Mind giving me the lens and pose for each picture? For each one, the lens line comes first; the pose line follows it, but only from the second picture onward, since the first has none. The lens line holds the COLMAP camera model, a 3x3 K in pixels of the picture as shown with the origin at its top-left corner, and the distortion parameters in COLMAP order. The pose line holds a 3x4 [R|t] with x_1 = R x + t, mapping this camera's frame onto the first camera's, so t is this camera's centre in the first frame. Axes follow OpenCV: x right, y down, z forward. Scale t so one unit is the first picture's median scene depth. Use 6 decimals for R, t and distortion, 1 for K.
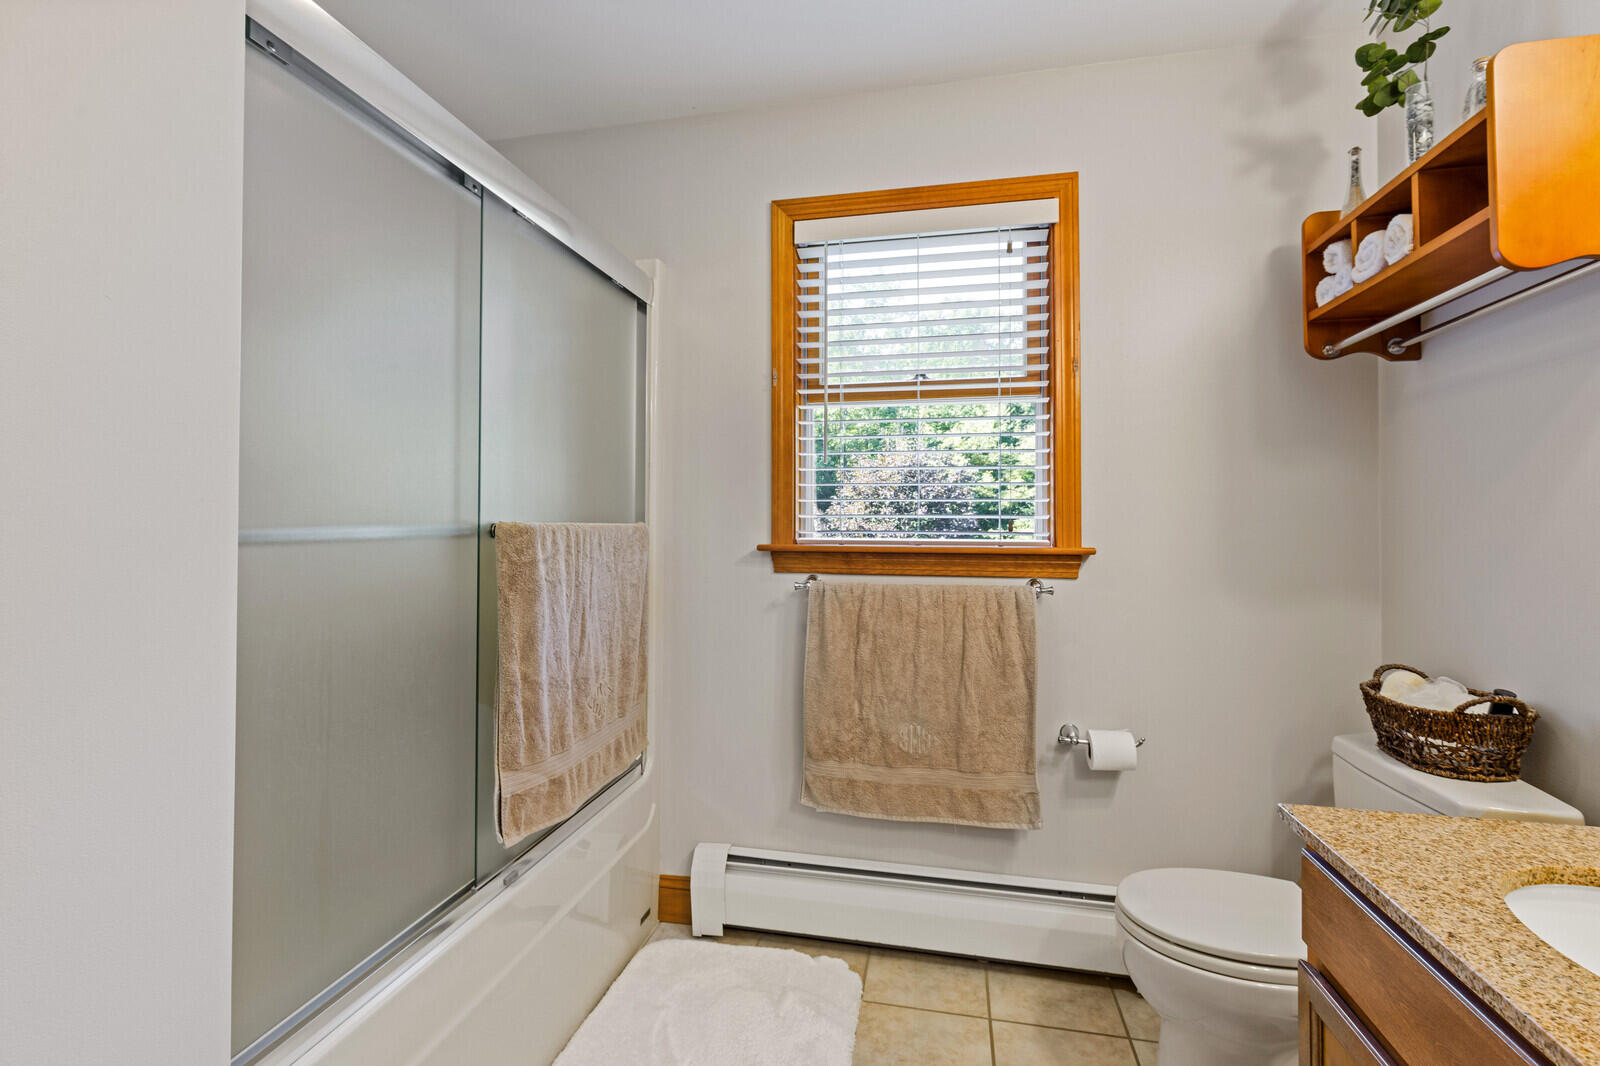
lens RADIAL K [[743.3, 0, 779.5], [0, 743.3, 510.5], [0, 0, 1]] dist [-0.001871, -0.000395]
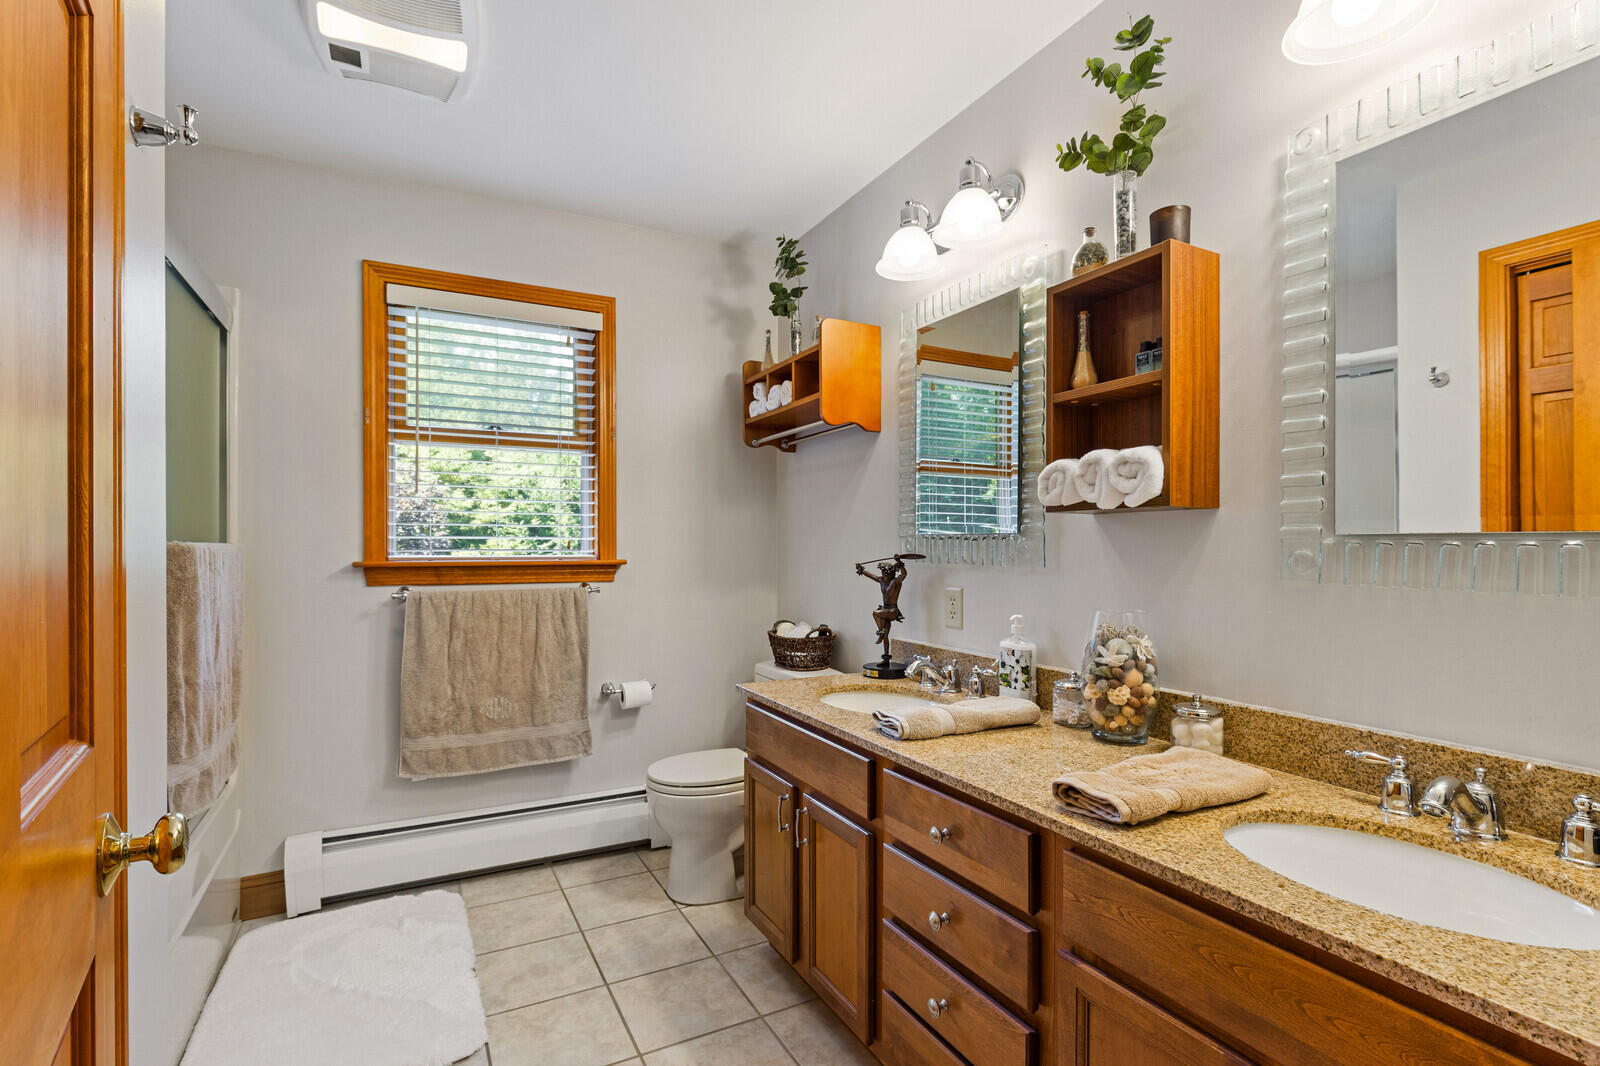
lens RADIAL K [[743.3, 0, 798.8], [0, 743.3, 539.8], [0, 0, 1]] dist [-0.001871, -0.000395]
pose [[0.758043, 0.001604, 0.652203, -0.268984], [-0.009698, 0.999914, 0.008812, -0.005261], [-0.652133, -0.013005, 0.757993, -0.330265]]
